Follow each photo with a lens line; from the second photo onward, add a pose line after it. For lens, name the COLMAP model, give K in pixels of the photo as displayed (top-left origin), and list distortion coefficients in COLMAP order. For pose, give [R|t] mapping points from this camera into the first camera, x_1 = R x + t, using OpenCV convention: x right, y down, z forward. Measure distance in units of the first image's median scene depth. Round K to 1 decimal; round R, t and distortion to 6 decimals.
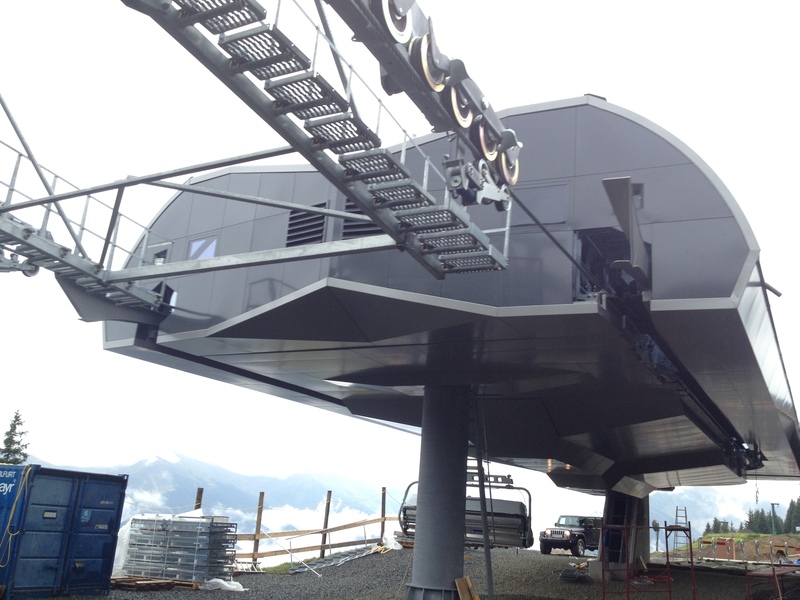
lens RADIAL K [[753.9, 0, 400.0], [0, 753.9, 300.0], [0, 0, 1]] dist [0.155848, -0.326652]
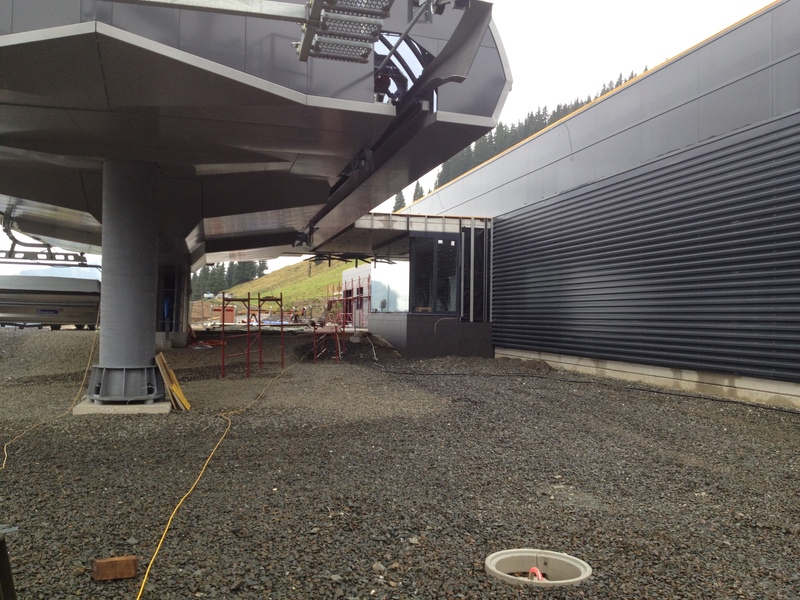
lens RADIAL K [[753.9, 0, 400.0], [0, 753.9, 300.0], [0, 0, 1]] dist [0.155848, -0.326652]
pose [[0.743569, -0.038604, 0.667543, -0.245877], [-0.155200, 0.961104, 0.228455, 0.011048], [-0.650398, -0.273475, 0.708656, 0.073000]]
